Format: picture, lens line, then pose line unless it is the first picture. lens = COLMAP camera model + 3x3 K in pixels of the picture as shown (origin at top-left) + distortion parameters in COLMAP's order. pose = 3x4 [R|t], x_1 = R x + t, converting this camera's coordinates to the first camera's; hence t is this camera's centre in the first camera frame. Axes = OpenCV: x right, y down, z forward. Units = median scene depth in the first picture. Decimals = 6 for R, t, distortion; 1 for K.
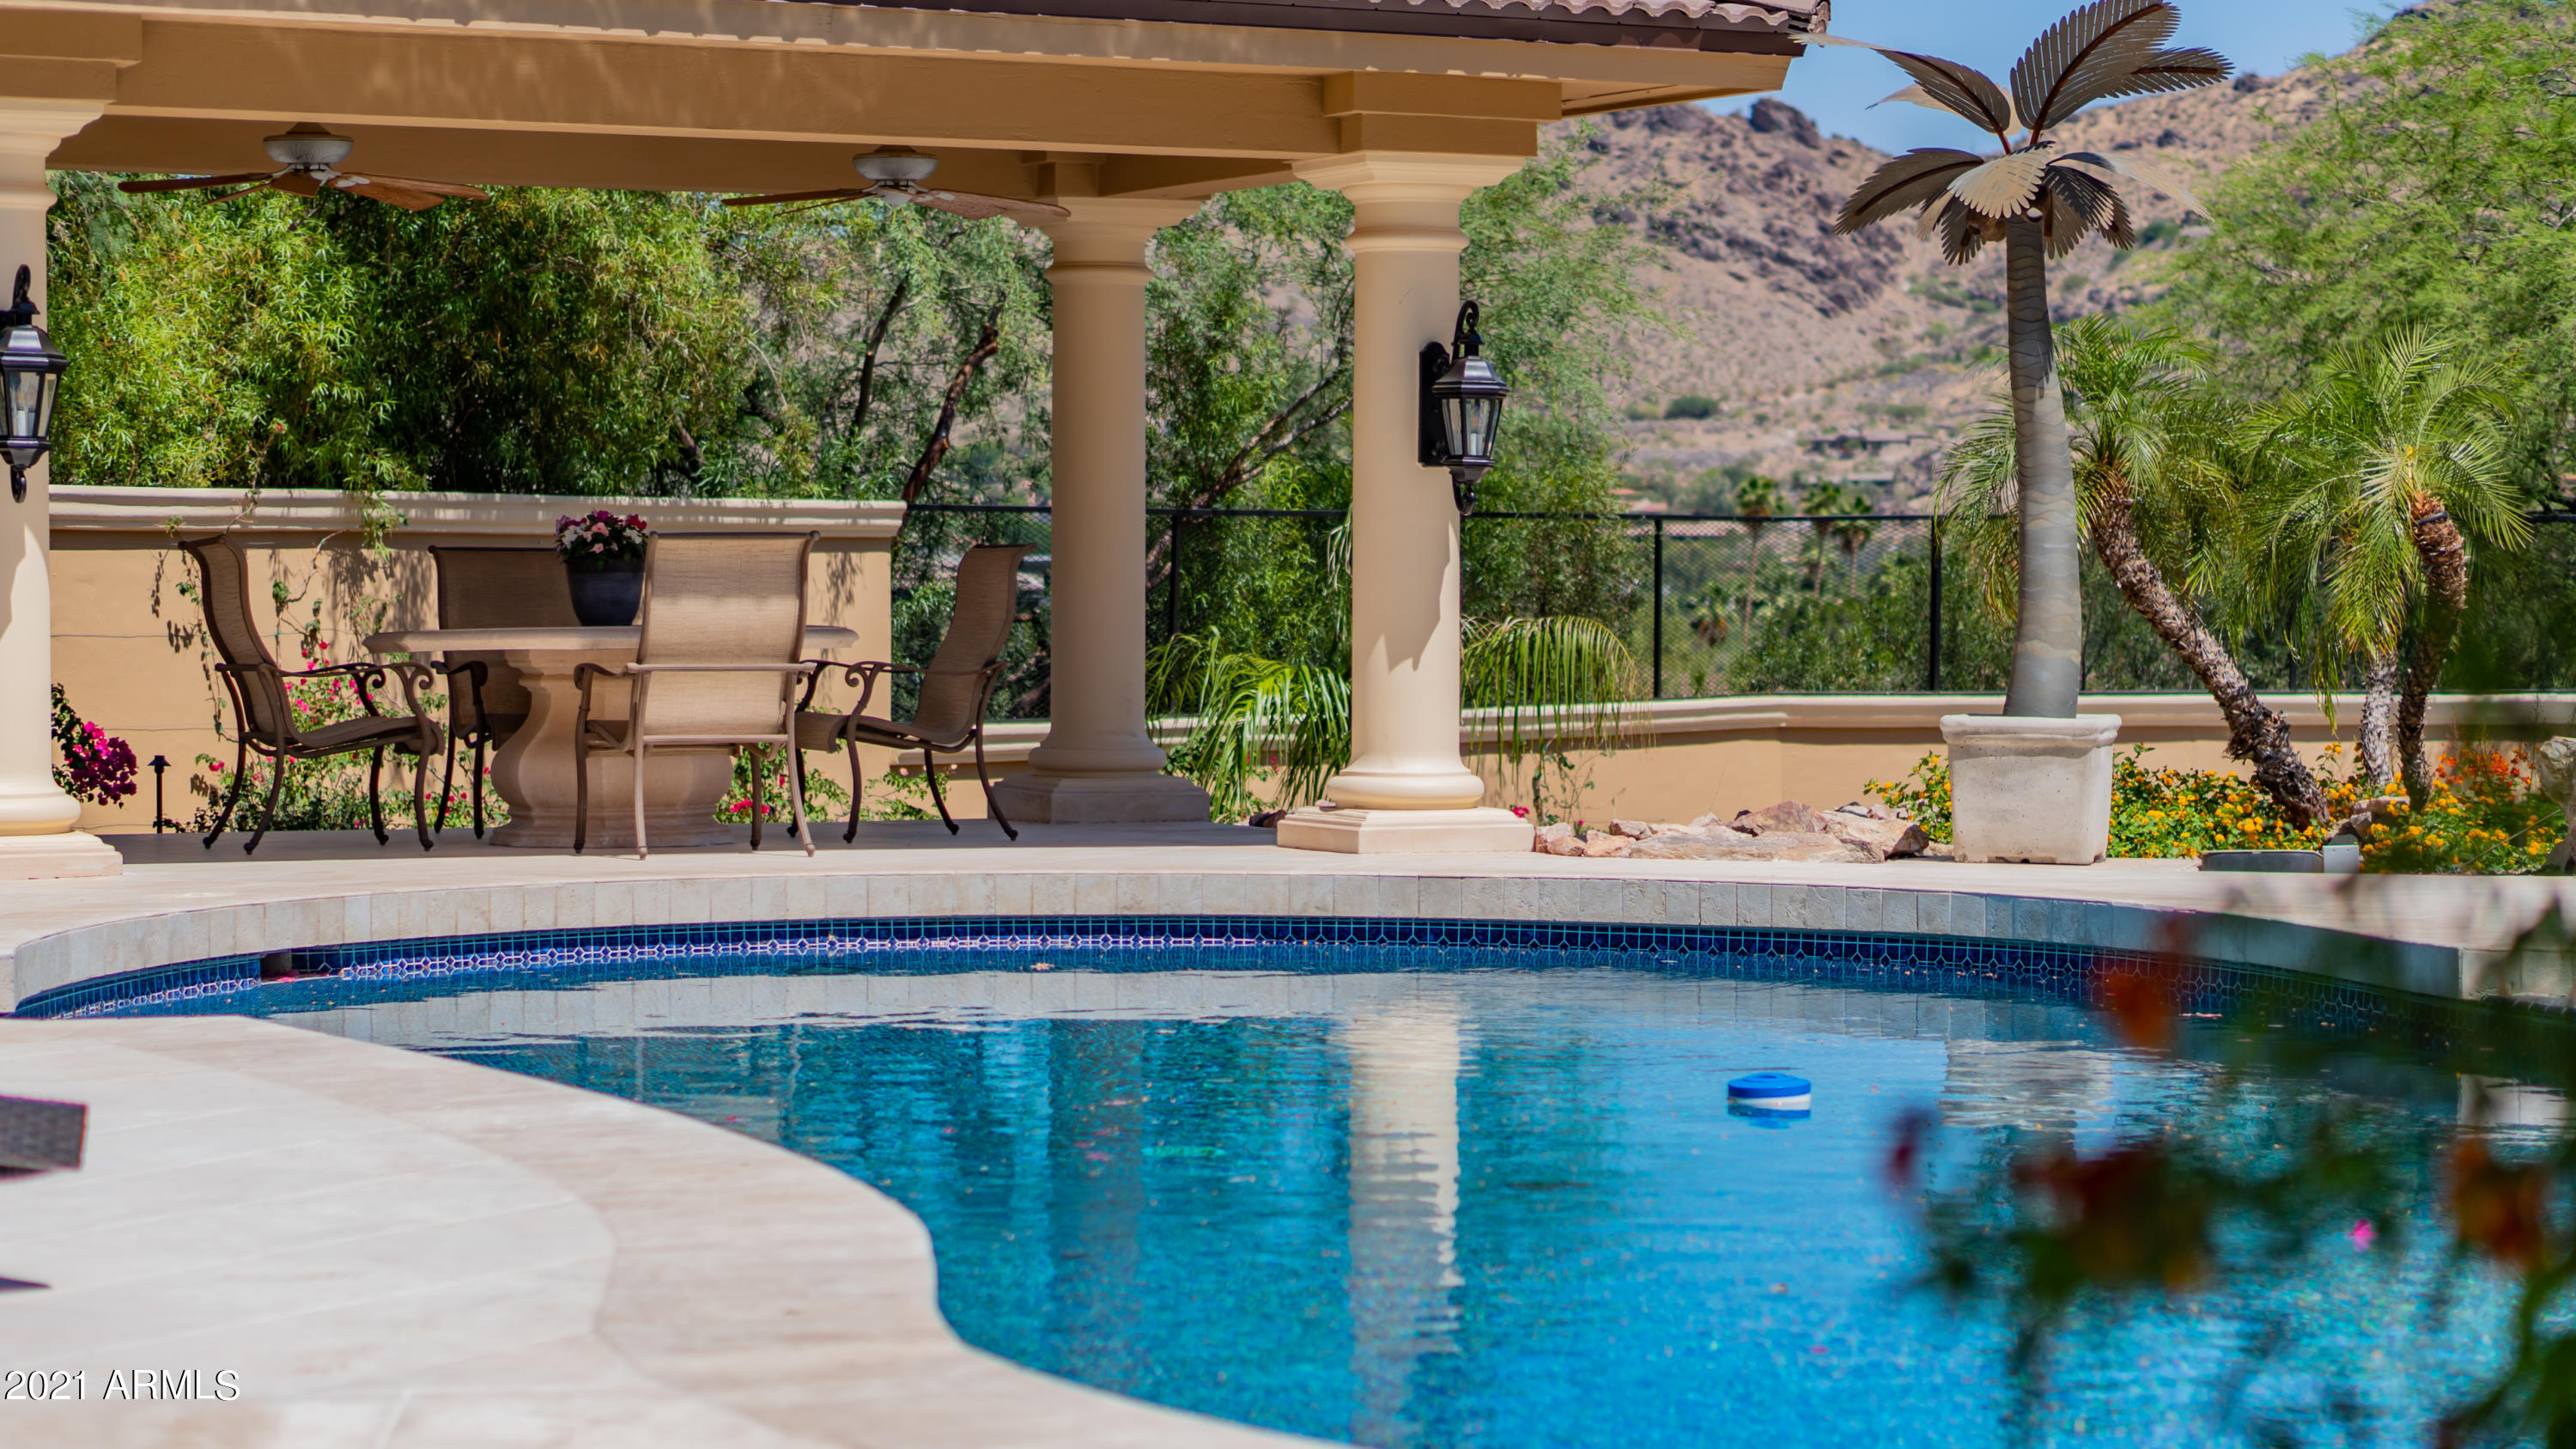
lens RADIAL K [[5535.6, 0, 1364.7], [0, 5535.6, 733.1], [0, 0, 1]] dist [0.068224, -0.038332]
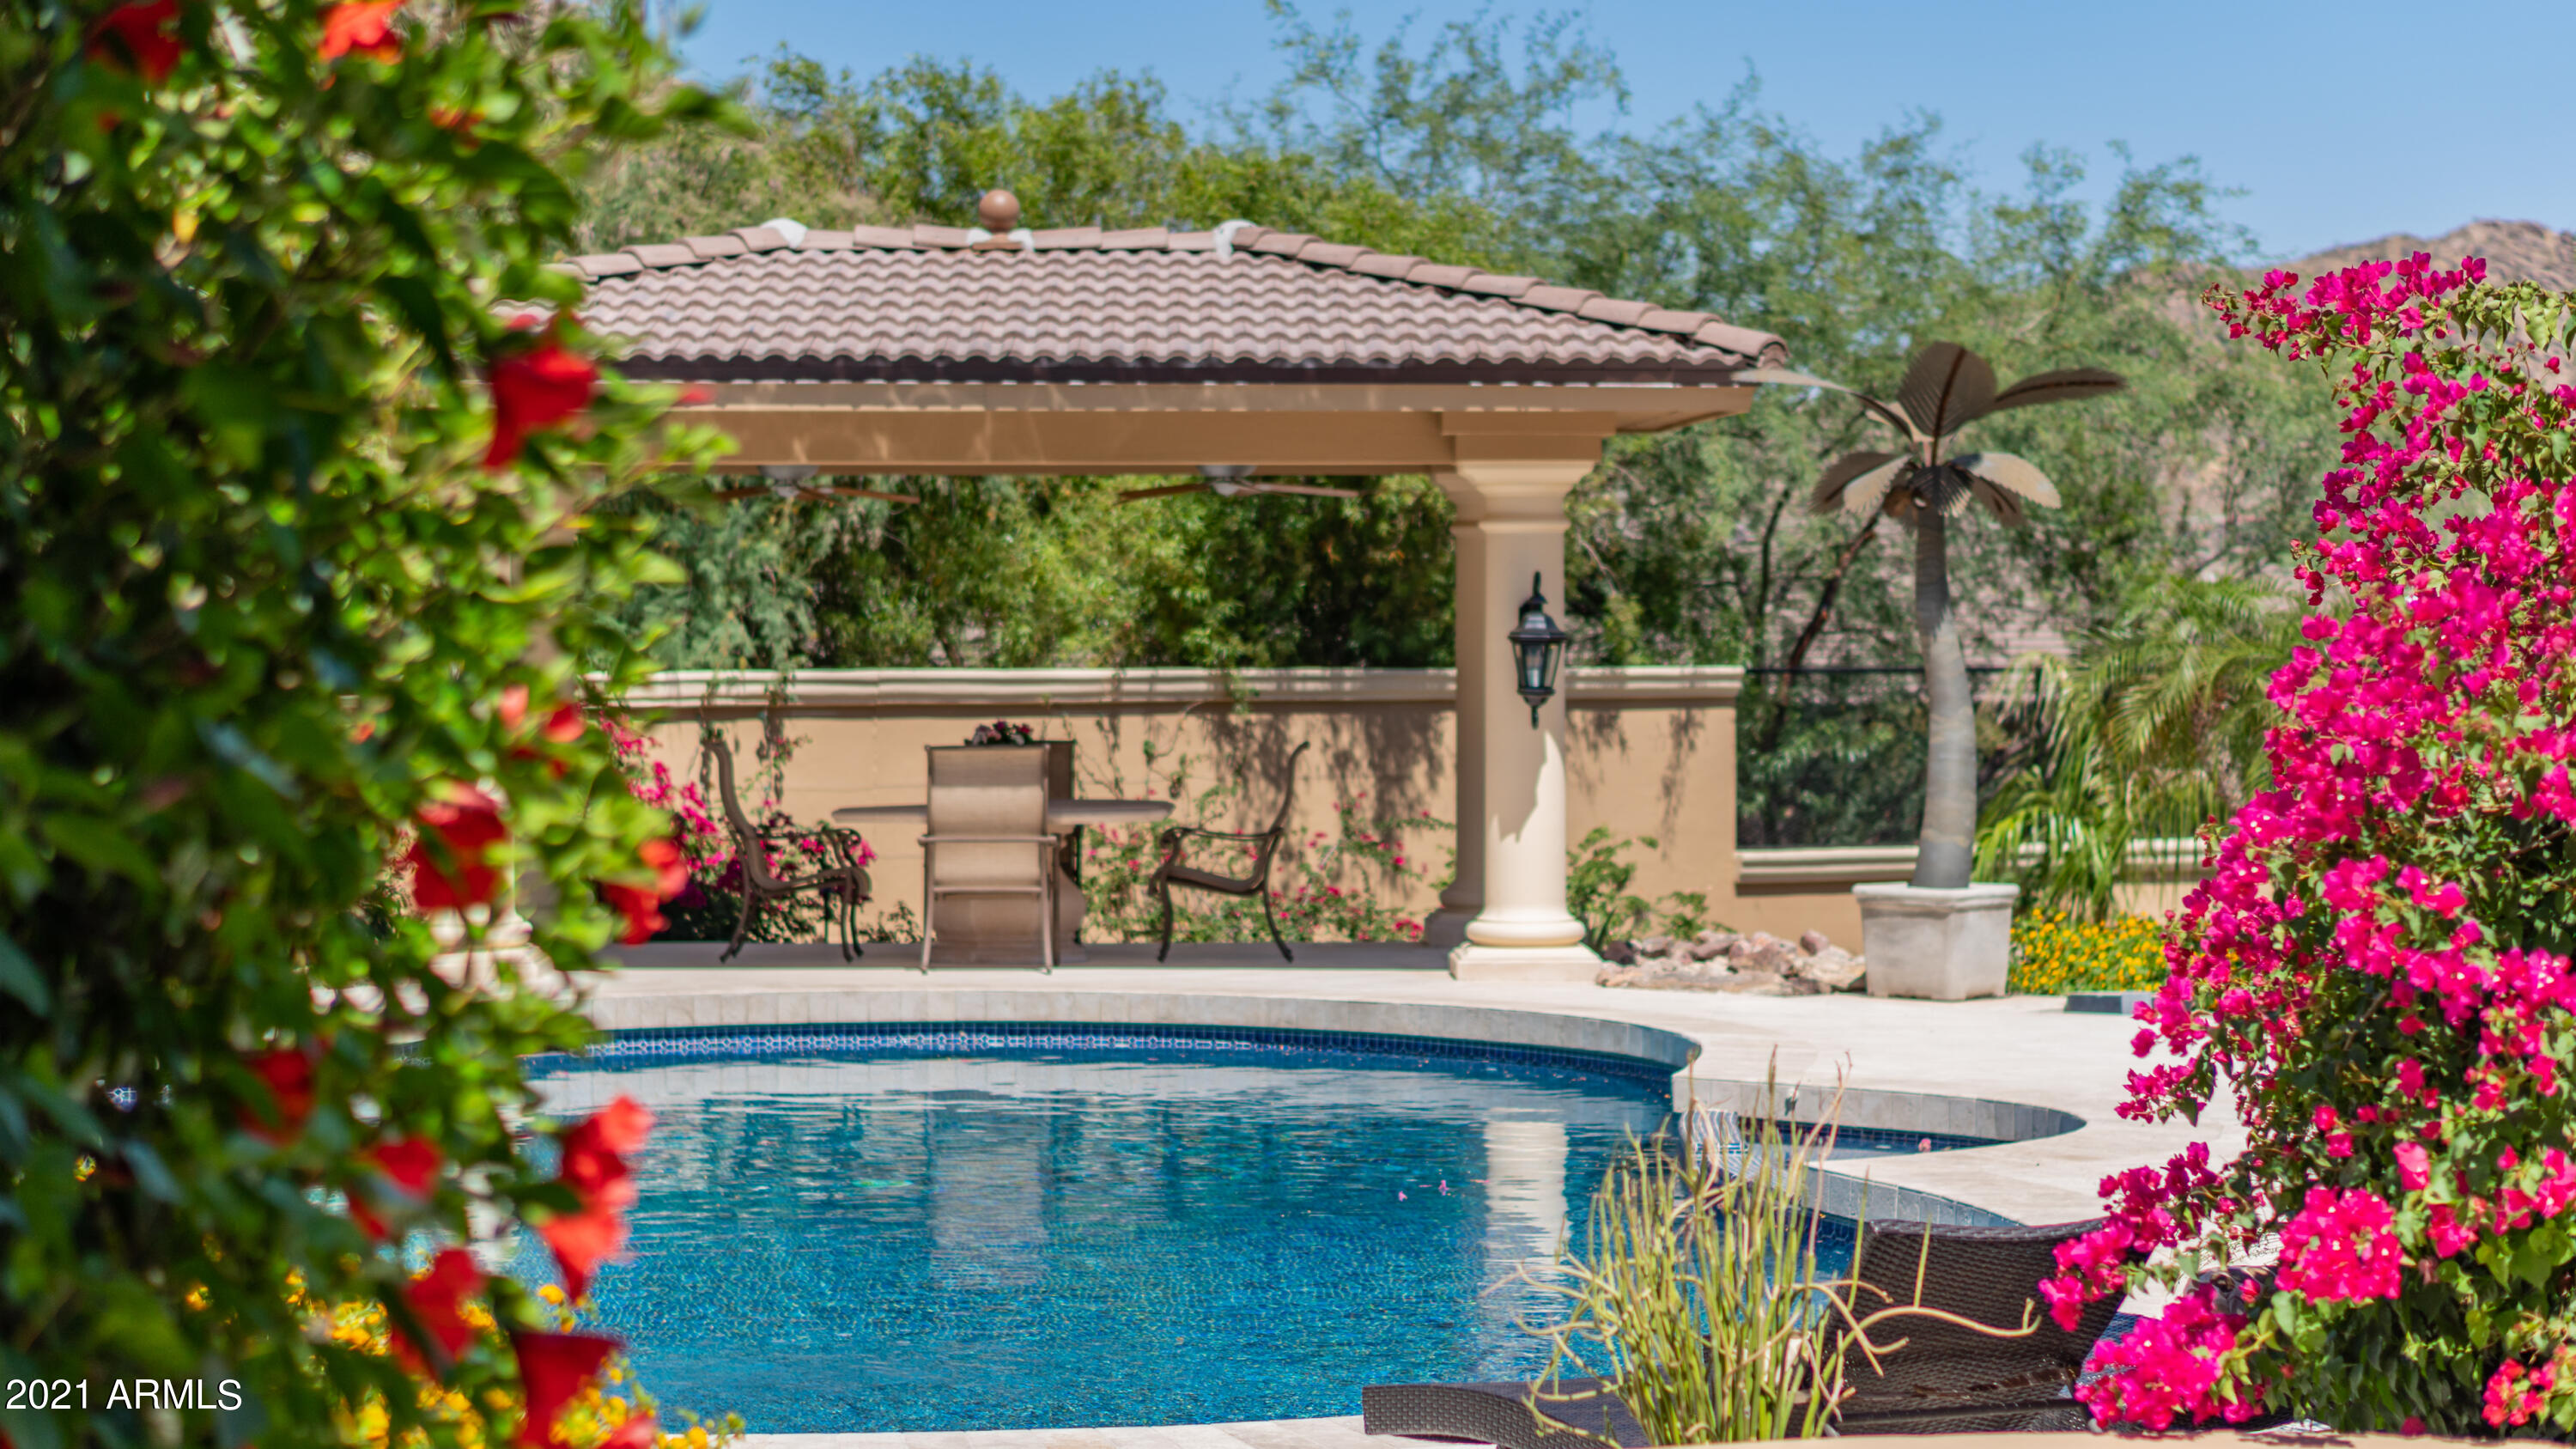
lens RADIAL K [[5609.6, 0, 1288.0], [0, 5609.6, 724.5], [0, 0, 1]] dist [0.016896, 0.466218]
pose [[0.915209, 0.004852, -0.402951, 0.519356], [-0.008744, 0.999931, -0.007820, -0.029883], [0.402885, 0.010681, 0.915188, -0.272984]]
